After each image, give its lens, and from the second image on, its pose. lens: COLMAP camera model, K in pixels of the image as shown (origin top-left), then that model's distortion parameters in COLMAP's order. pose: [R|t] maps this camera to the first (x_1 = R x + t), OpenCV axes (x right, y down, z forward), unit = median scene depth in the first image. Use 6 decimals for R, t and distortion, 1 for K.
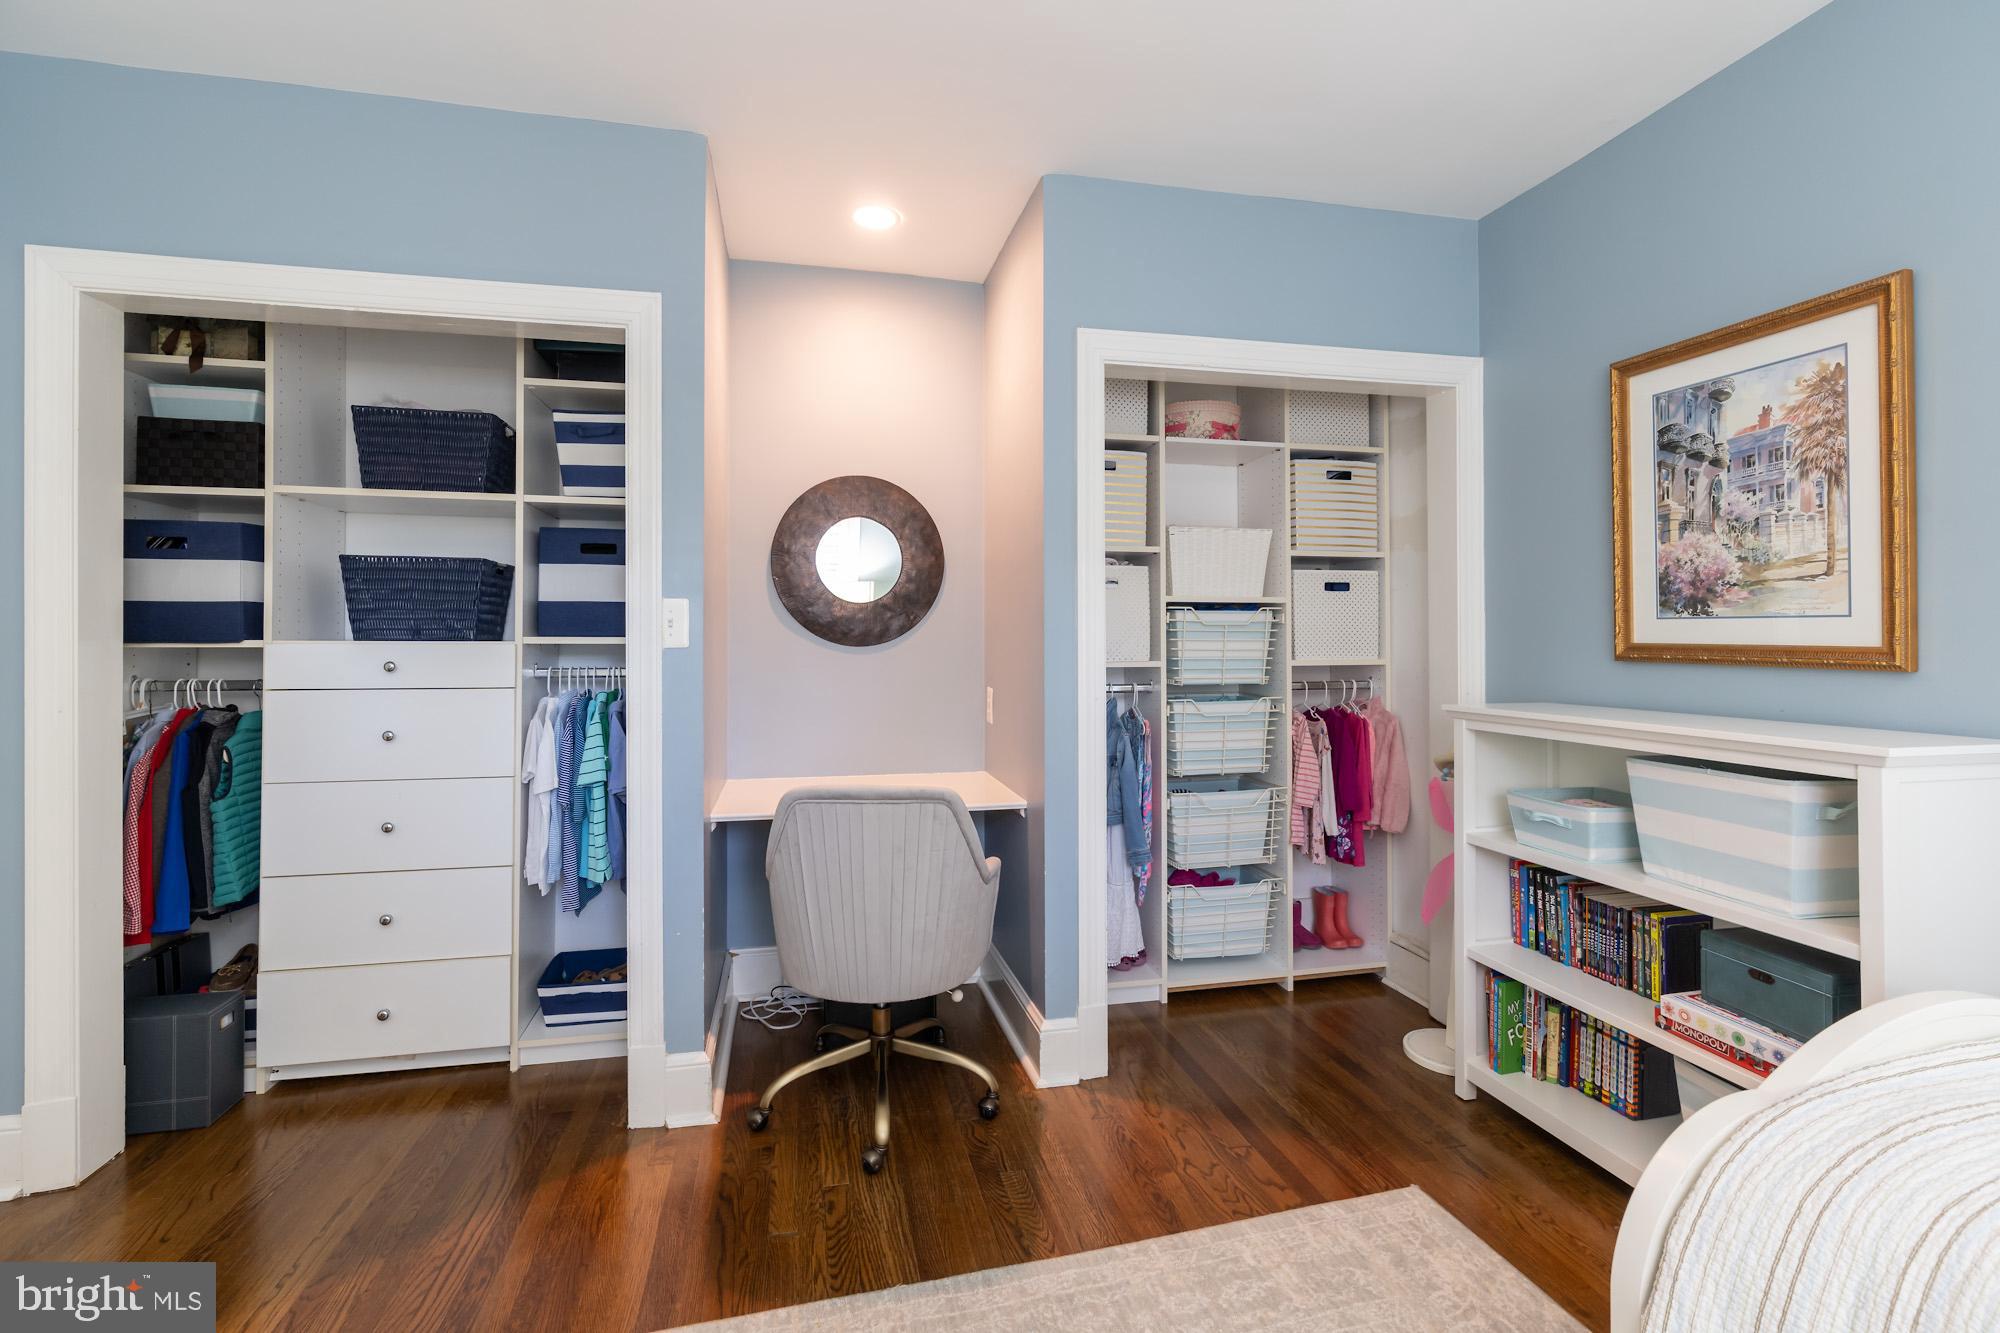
lens RADIAL K [[933.7, 0, 1025.8], [0, 933.7, 623.8], [0, 0, 1]] dist [-0.006444, 0.002105]
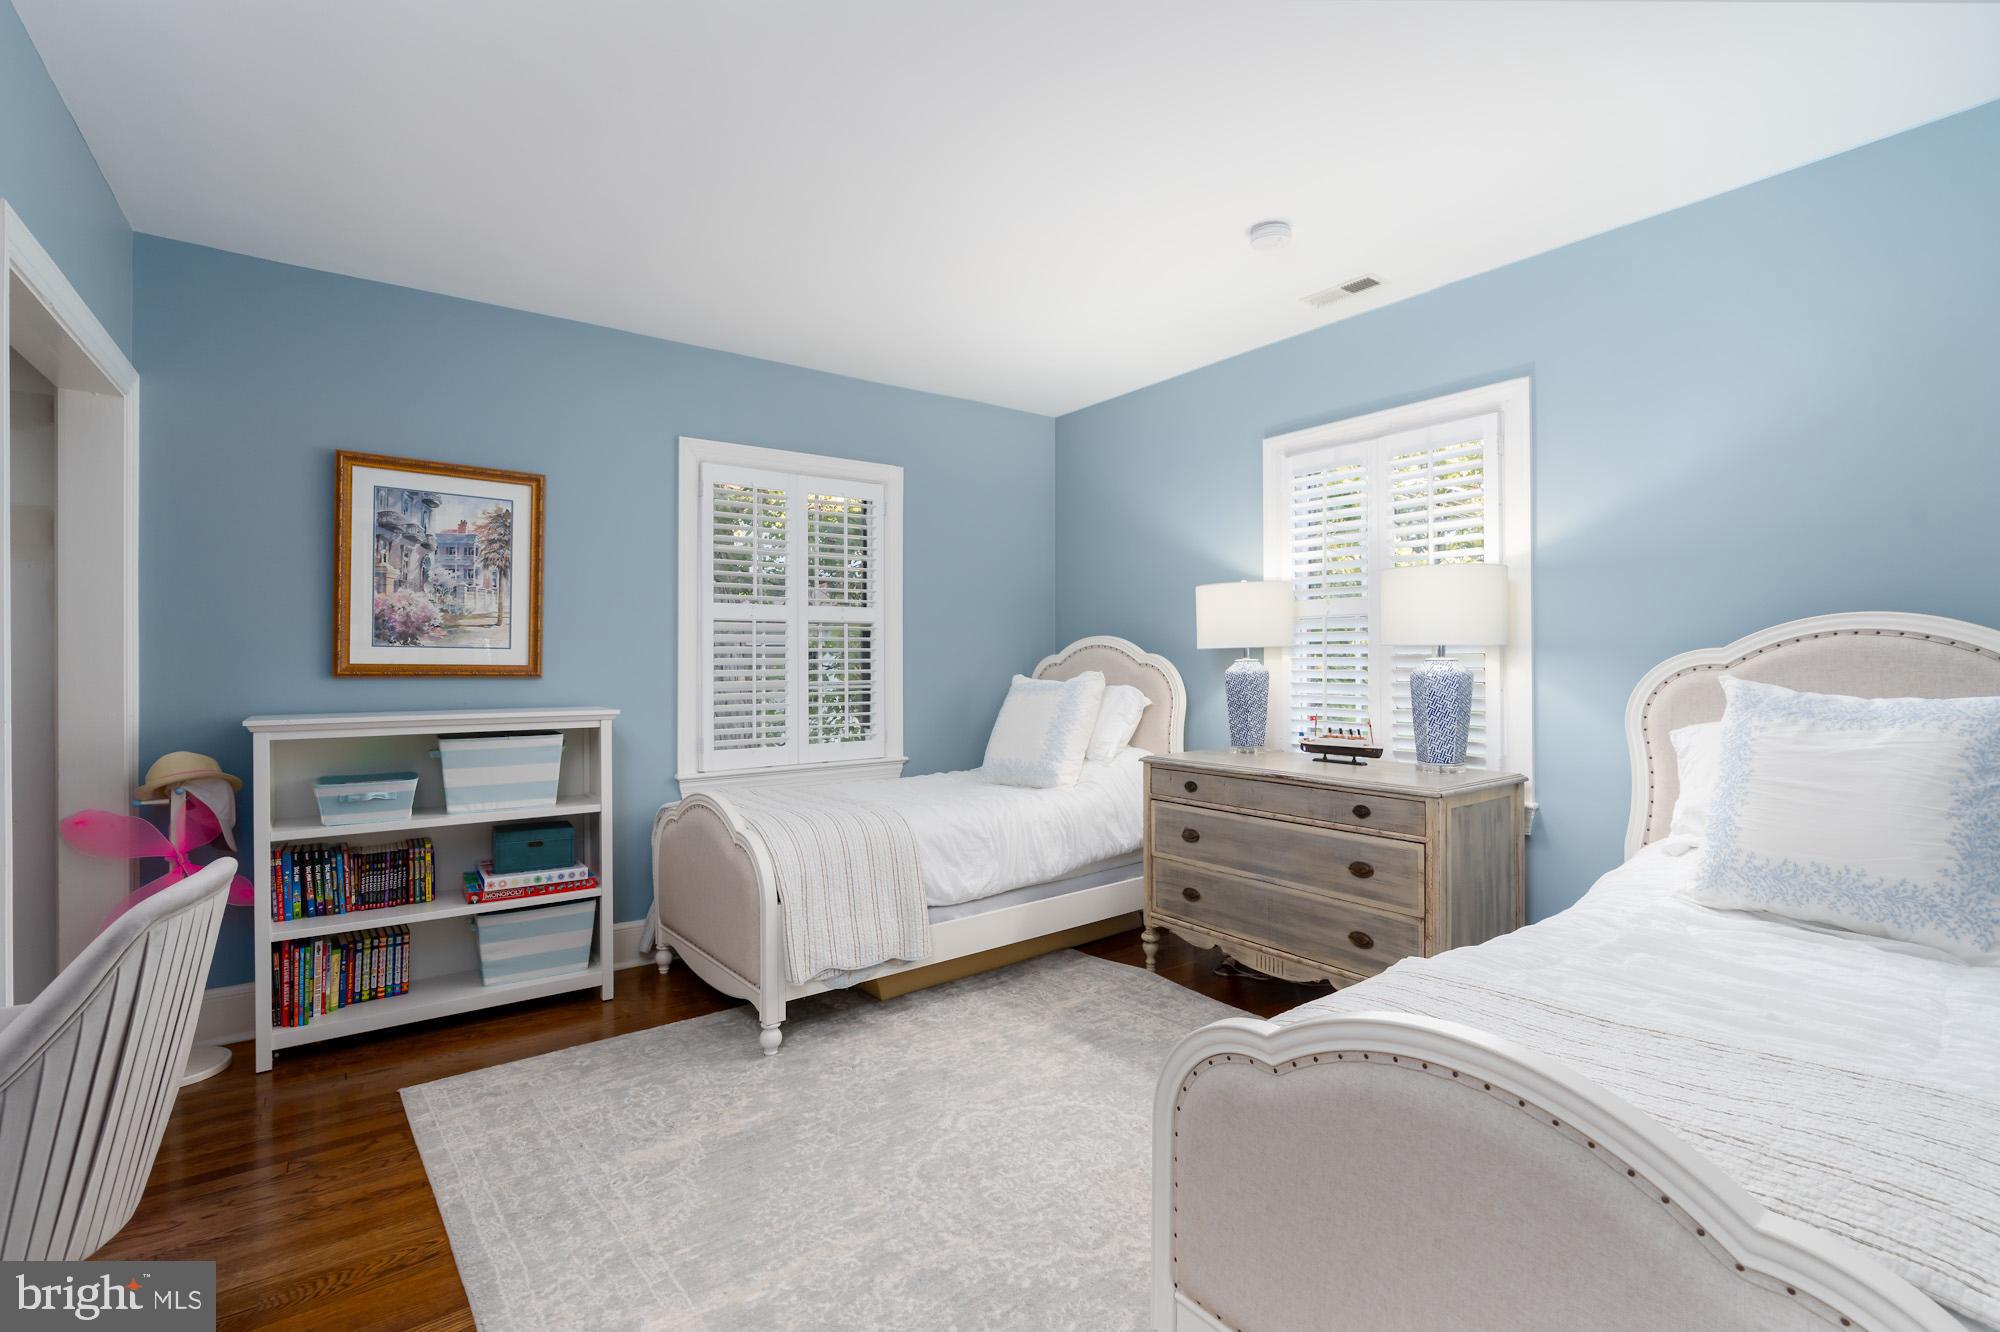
lens RADIAL K [[933.7, 0, 1002.2], [0, 933.7, 665.2], [0, 0, 1]] dist [-0.006444, 0.002105]
pose [[-0.404868, 0.001032, 0.914375, -1.065472], [-0.013766, 0.999879, -0.007224, 0.021645], [-0.914272, -0.015512, -0.404805, 0.762151]]
